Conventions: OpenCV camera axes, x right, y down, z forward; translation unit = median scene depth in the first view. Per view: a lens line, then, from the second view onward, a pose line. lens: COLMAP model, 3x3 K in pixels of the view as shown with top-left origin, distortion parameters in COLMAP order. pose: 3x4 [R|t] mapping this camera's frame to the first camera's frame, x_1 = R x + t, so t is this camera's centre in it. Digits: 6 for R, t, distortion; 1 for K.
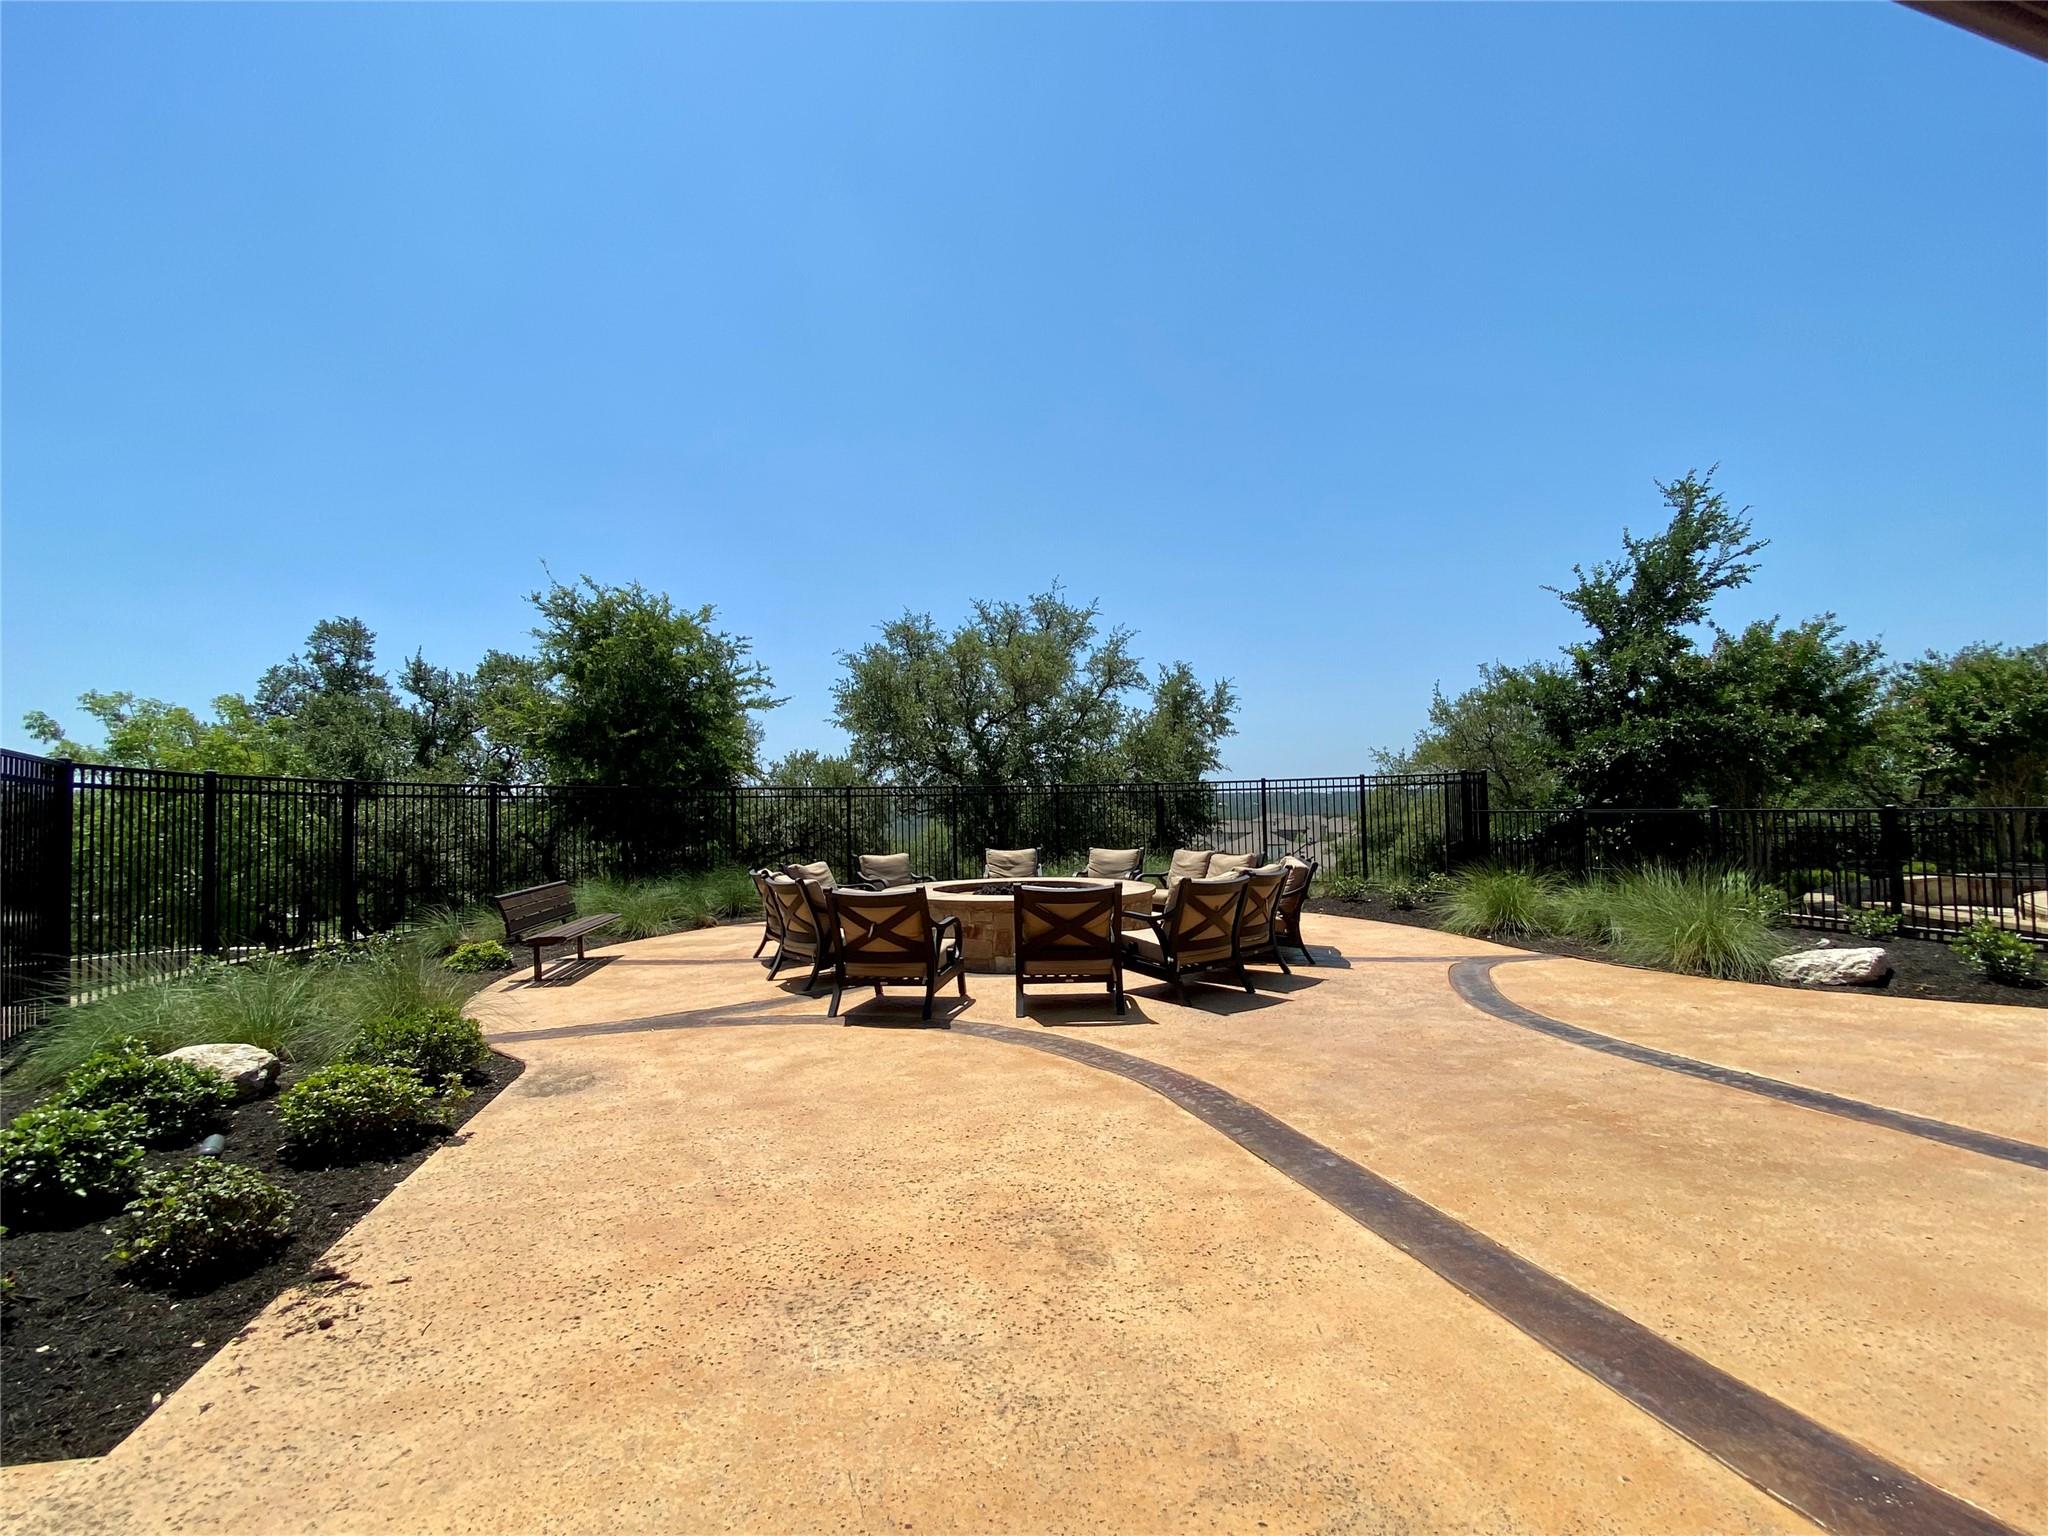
lens RADIAL K [[899.0, 0, 1020.0], [0, 899.0, 774.2], [0, 0, 1]] dist [0.000951, 0.000025]
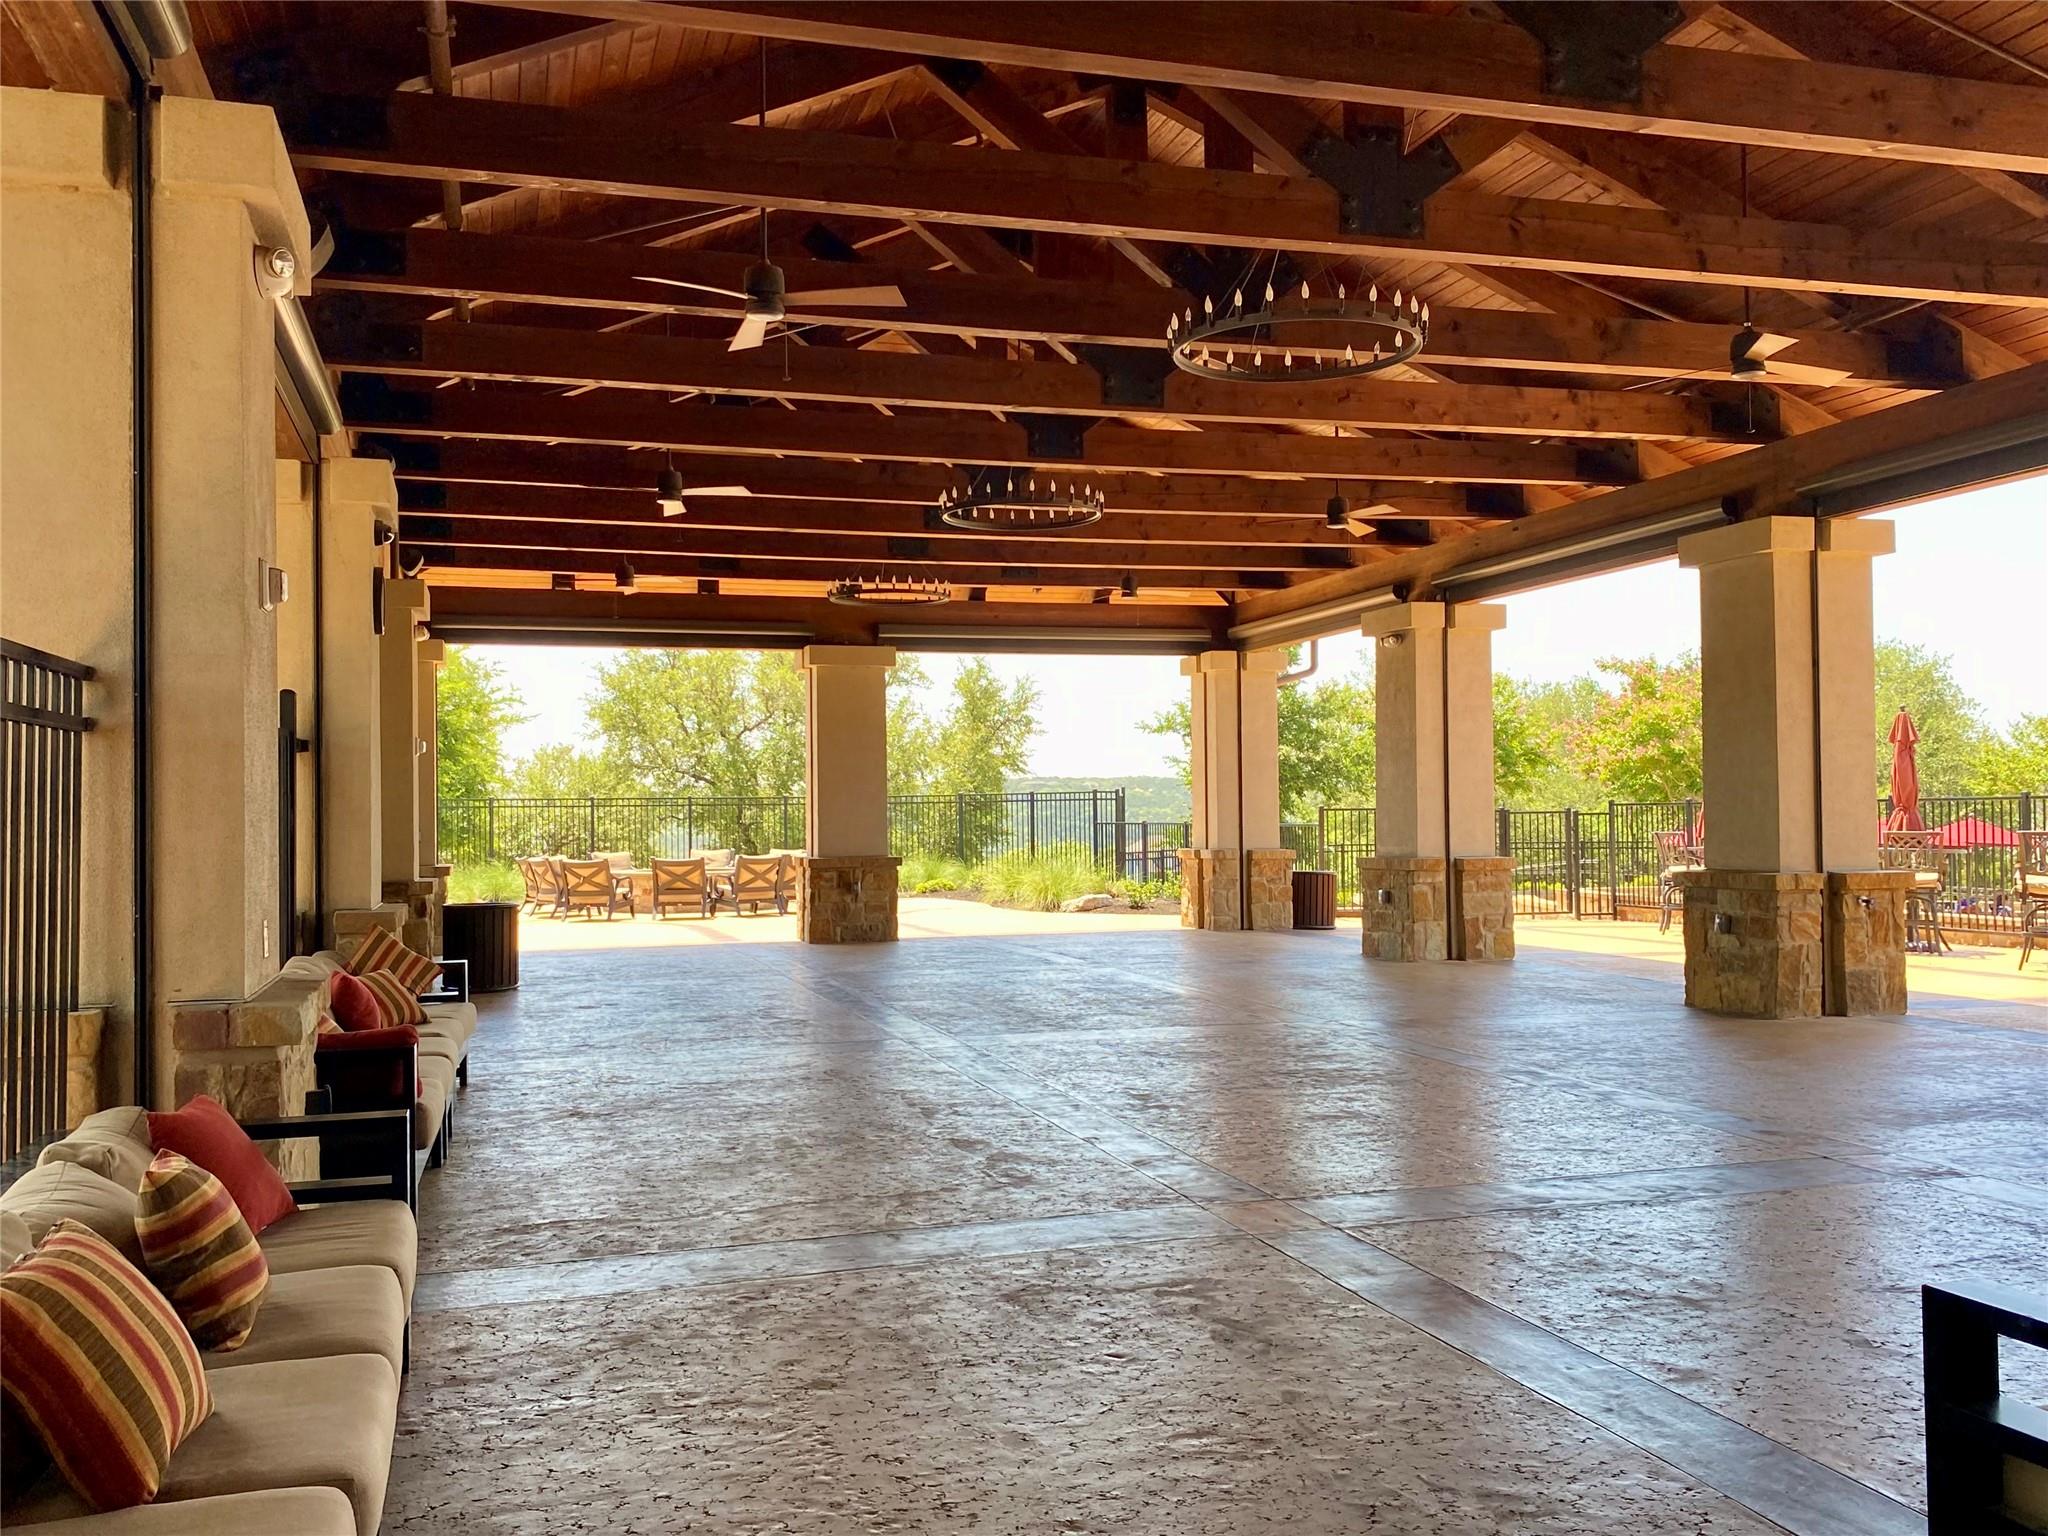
lens RADIAL K [[1793.5, 0, 1024.8], [0, 1793.5, 768.9], [0, 0, 1]] dist [-0.001956, -0.000631]
pose [[0.999864, 0.005047, 0.015727, 0.302589], [-0.005270, 0.999886, 0.014165, -0.054754], [-0.015654, -0.014246, 0.999776, -1.203712]]
